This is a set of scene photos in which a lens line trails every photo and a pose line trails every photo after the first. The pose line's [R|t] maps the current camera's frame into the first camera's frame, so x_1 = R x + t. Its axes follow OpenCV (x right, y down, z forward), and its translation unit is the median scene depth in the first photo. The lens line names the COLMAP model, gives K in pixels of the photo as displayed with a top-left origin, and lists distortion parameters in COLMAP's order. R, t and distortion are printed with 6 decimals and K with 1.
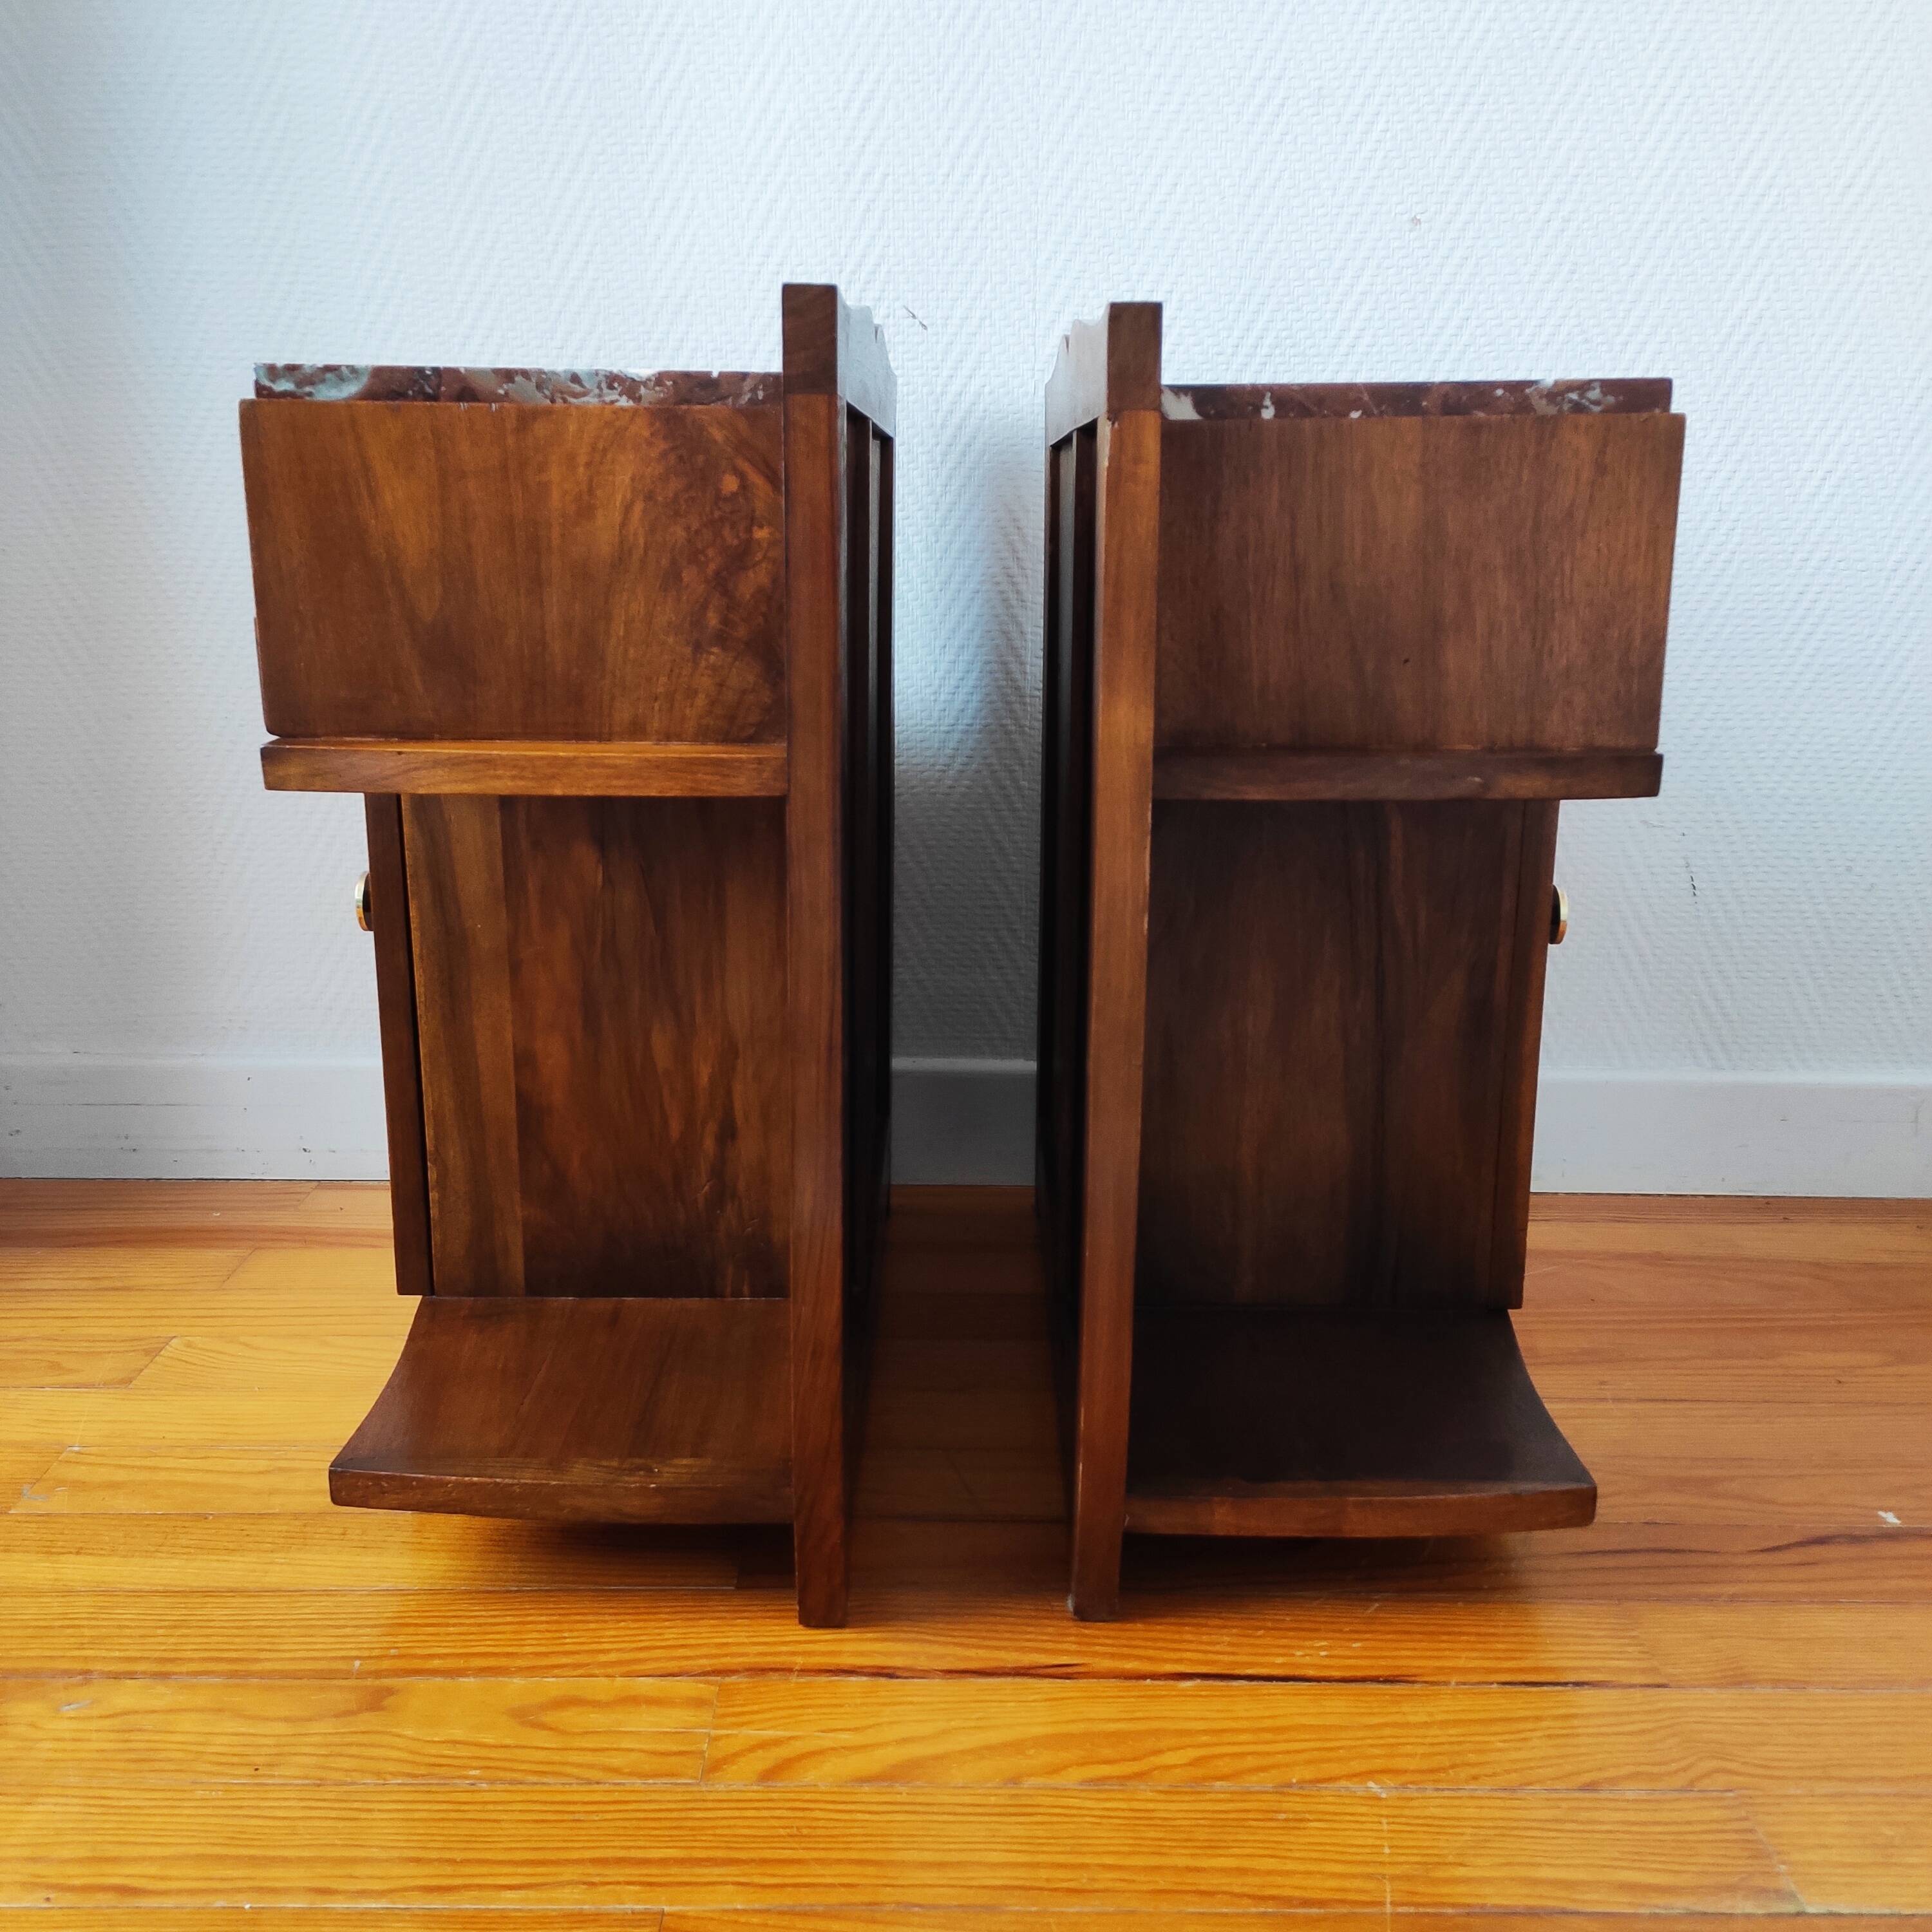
lens RADIAL K [[1885.0, 0, 960.4], [0, 1885.0, 966.4], [0, 0, 1]] dist [0.121858, -0.186309]
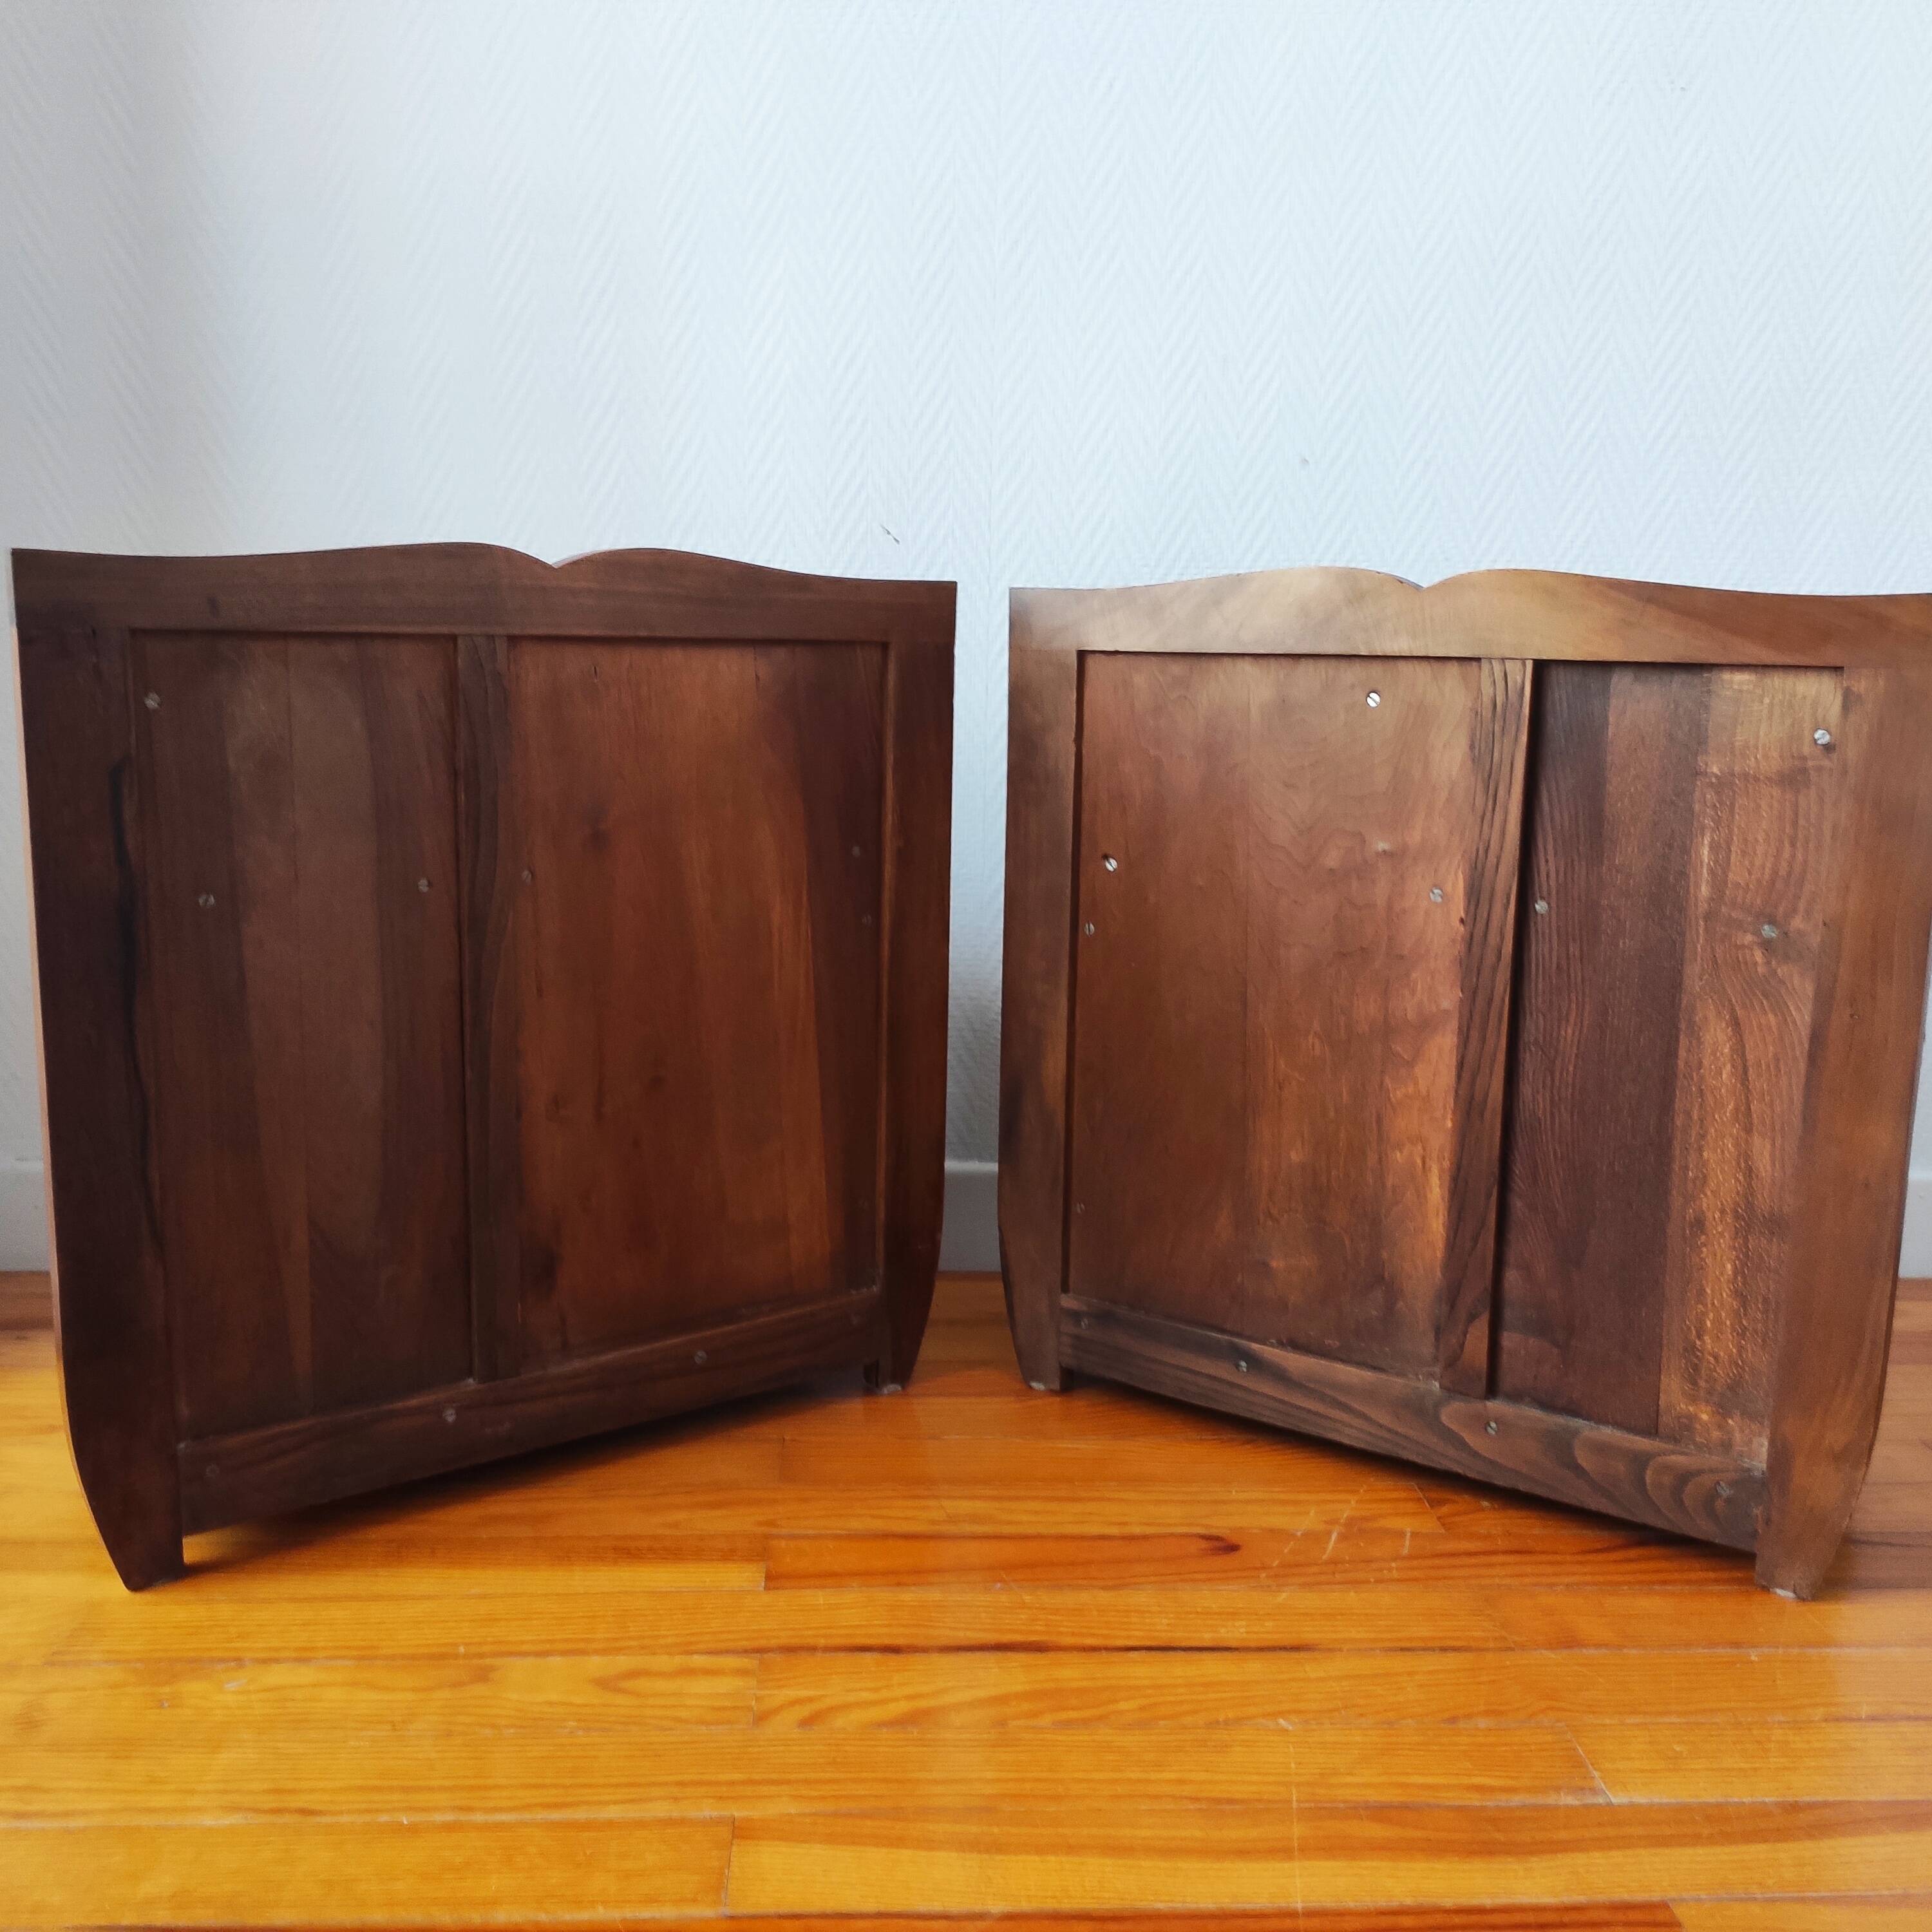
lens RADIAL K [[1891.1, 0, 958.7], [0, 1891.1, 972.3], [0, 0, 1]] dist [0.100425, -0.148786]
pose [[0.999032, 0.000152, 0.043993, -0.052534], [0.002411, 0.998302, -0.058204, 0.003540], [-0.043927, 0.058254, 0.997335, -0.271656]]
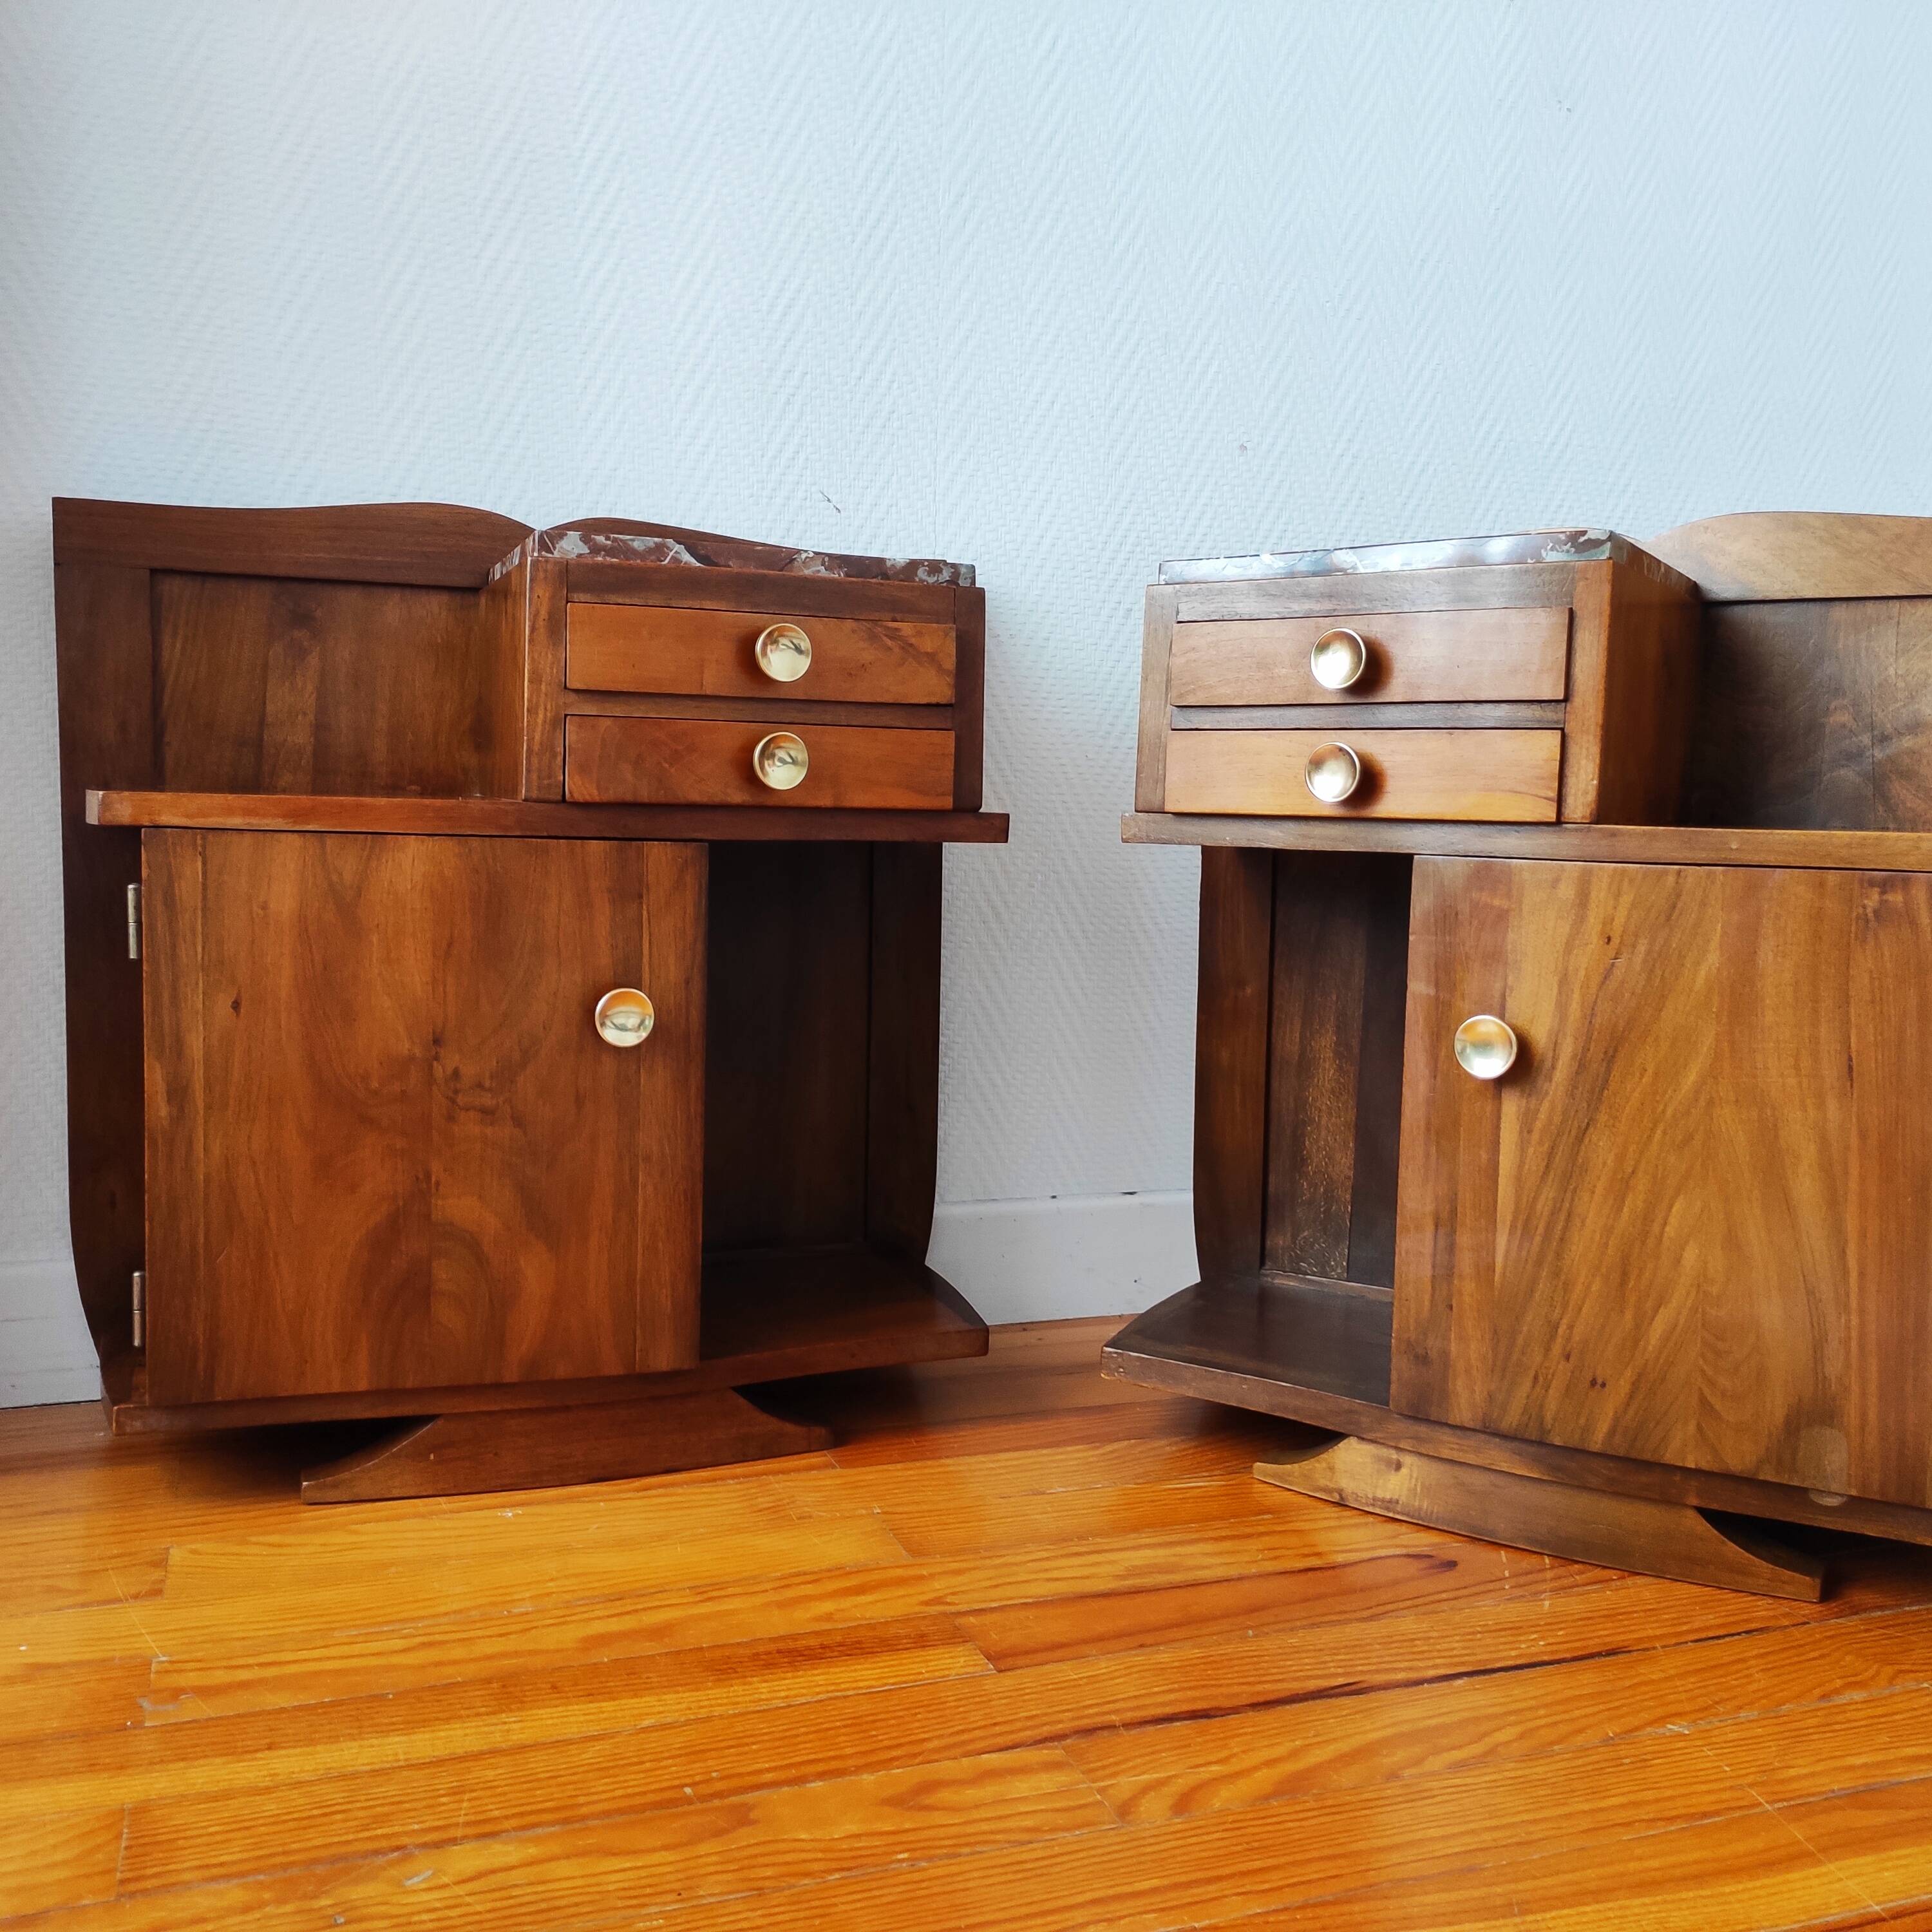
lens RADIAL K [[1897.6, 0, 954.9], [0, 1897.6, 968.0], [0, 0, 1]] dist [0.077759, -0.079818]
pose [[0.943185, -0.023849, 0.331411, -0.509660], [0.070218, 0.989201, -0.128650, 0.098646], [-0.324764, 0.144612, 0.934674, 0.021647]]
